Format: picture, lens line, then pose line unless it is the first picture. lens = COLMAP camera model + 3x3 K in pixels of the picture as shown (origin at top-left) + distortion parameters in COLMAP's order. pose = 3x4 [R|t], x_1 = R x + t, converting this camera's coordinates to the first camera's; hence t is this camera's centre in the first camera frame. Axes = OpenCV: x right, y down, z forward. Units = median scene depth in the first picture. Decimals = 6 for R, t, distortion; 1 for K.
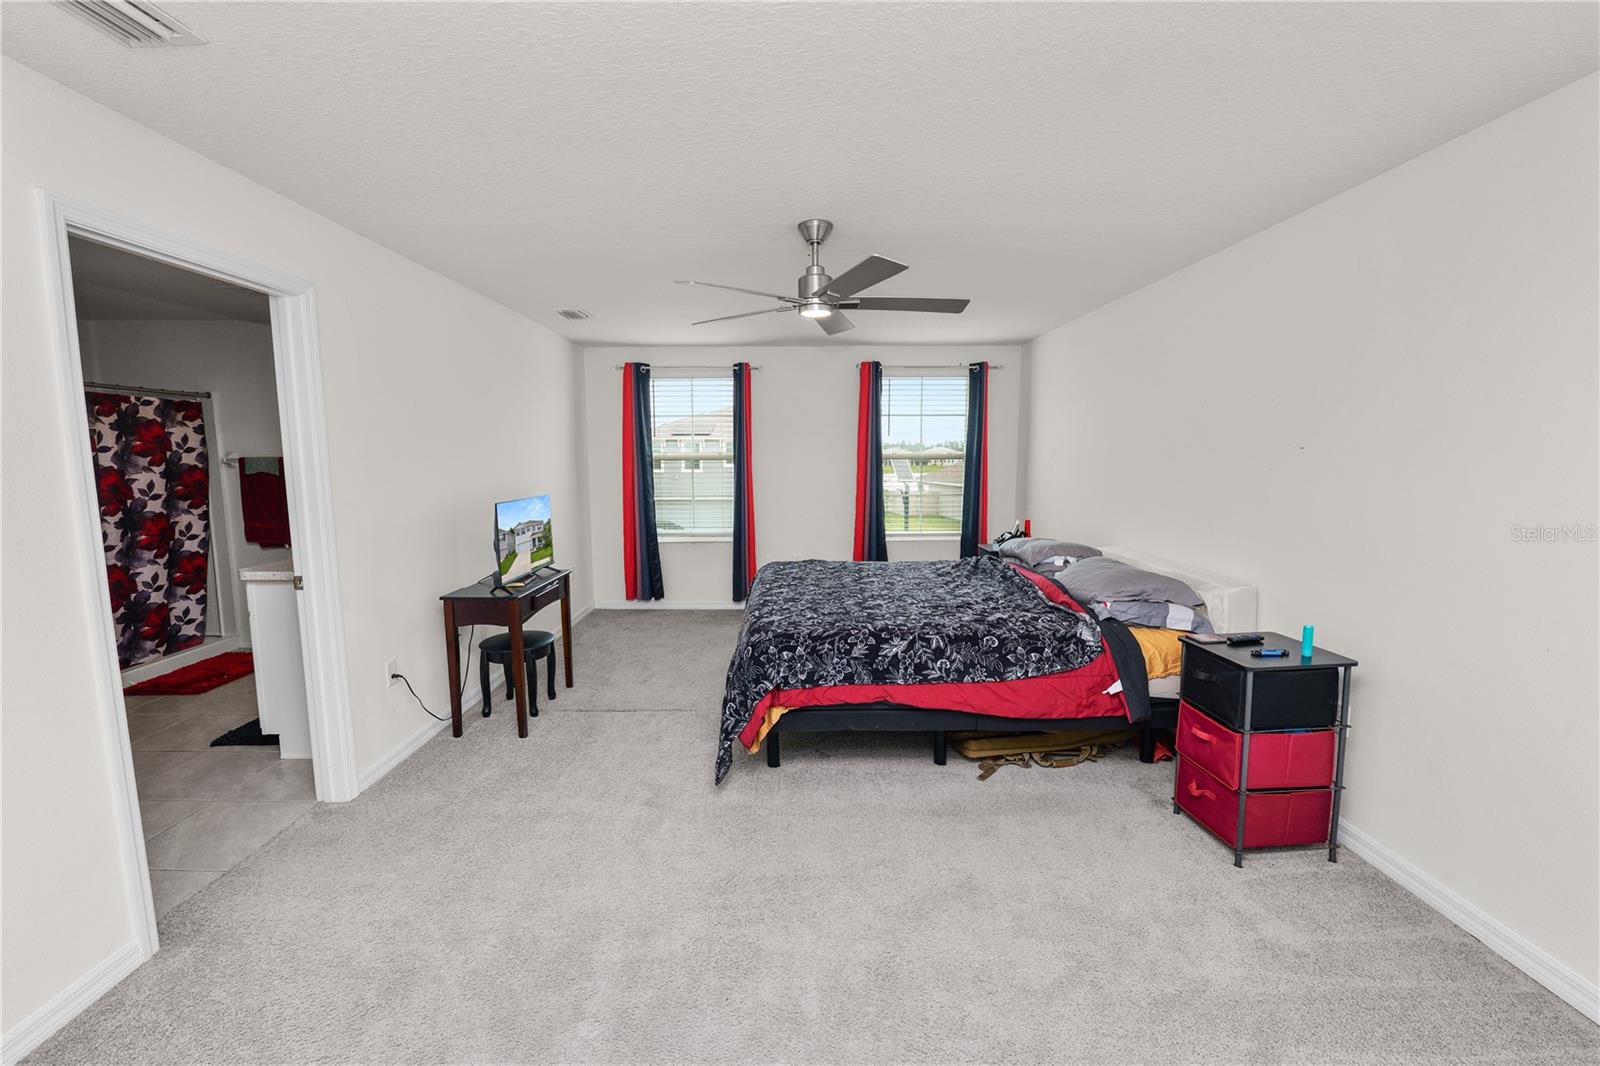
lens RADIAL K [[651.4, 0, 796.8], [0, 651.4, 535.6], [0, 0, 1]] dist [-0.013189, 0.001205]
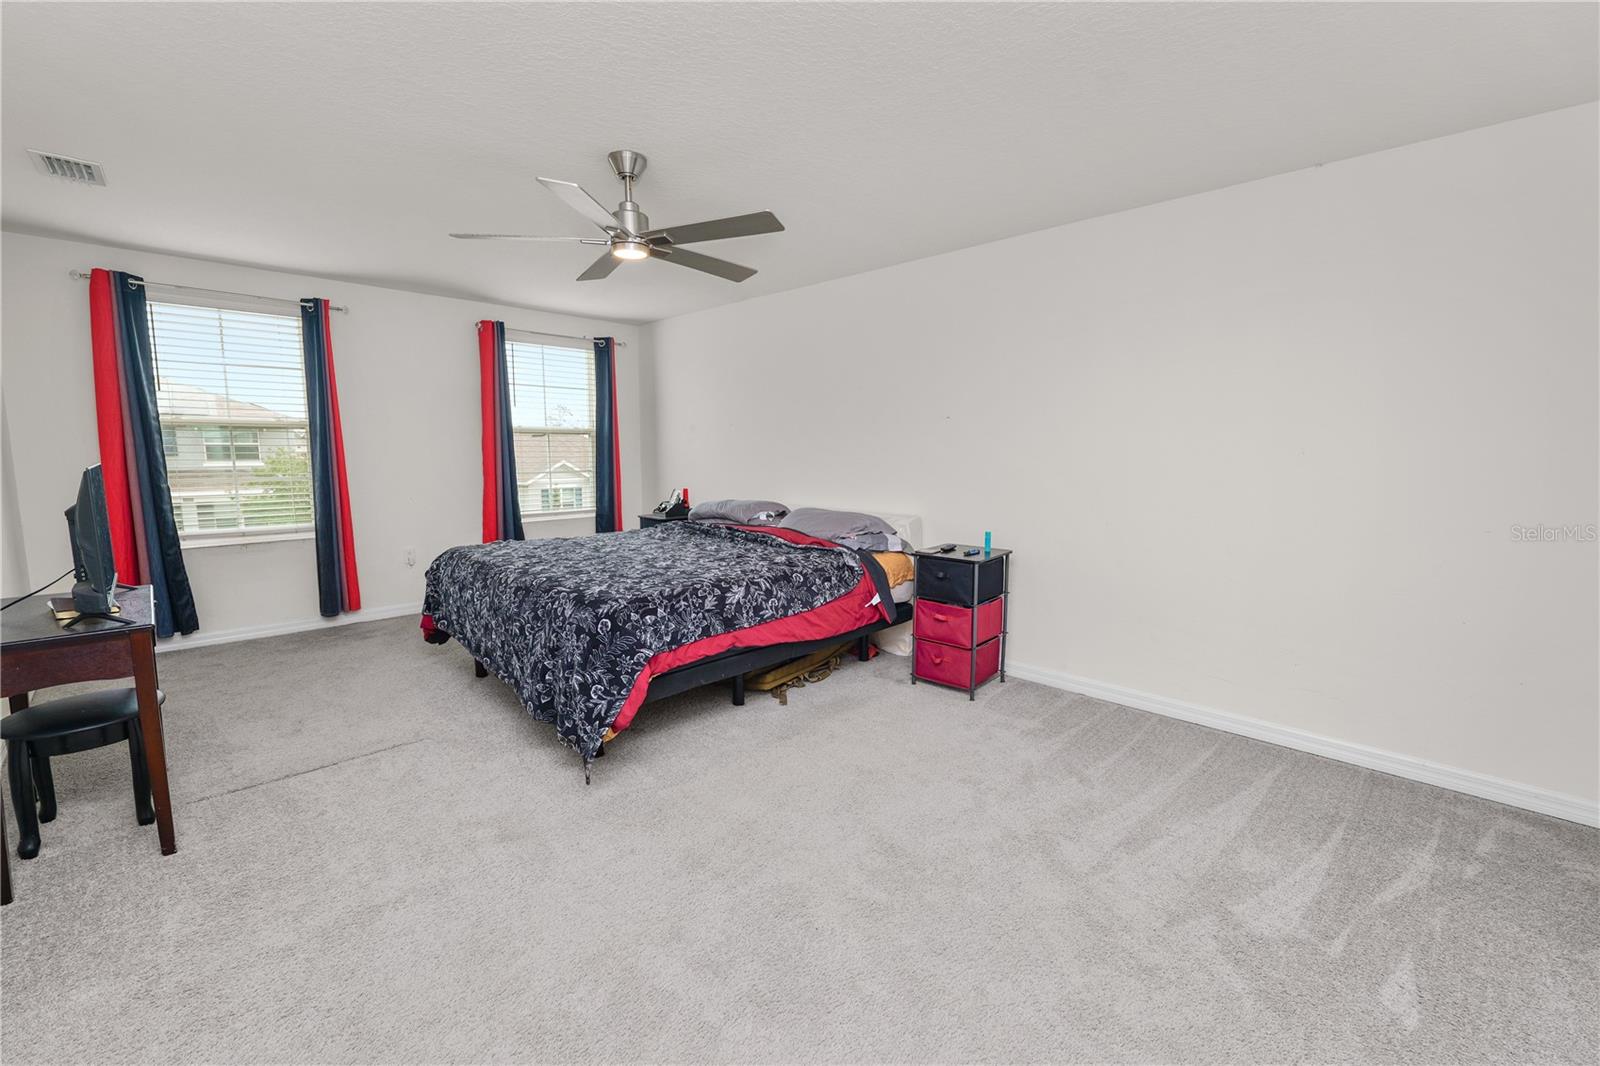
lens RADIAL K [[651.4, 0, 796.9], [0, 651.4, 532.1], [0, 0, 1]] dist [-0.013189, 0.001205]
pose [[0.712639, -0.081564, 0.696773, -0.477368], [0.078171, 0.996265, 0.036672, 0.039813], [-0.697162, 0.028334, 0.716354, 0.175262]]
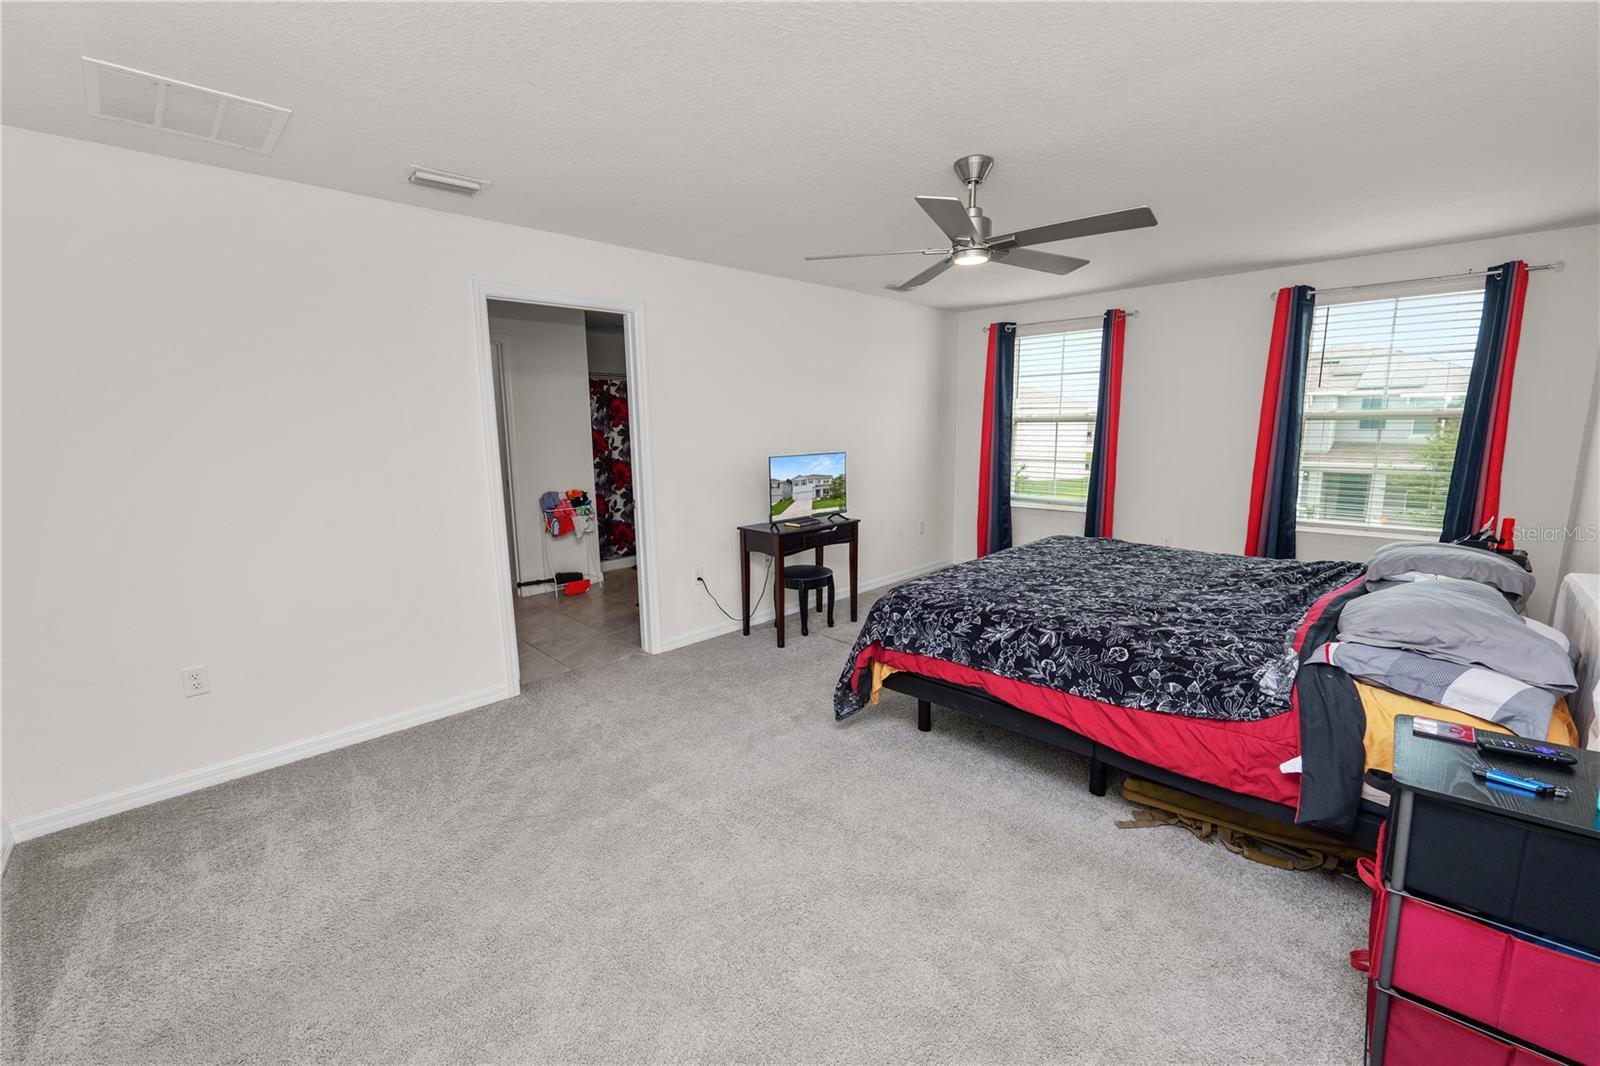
lens RADIAL K [[651.4, 0, 798.4], [0, 651.4, 533.7], [0, 0, 1]] dist [-0.013189, 0.001205]
pose [[0.705242, 0.114282, -0.699695, 0.539398], [-0.076618, 0.993428, 0.085032, -0.017192], [0.704815, -0.006359, 0.709363, 0.170260]]
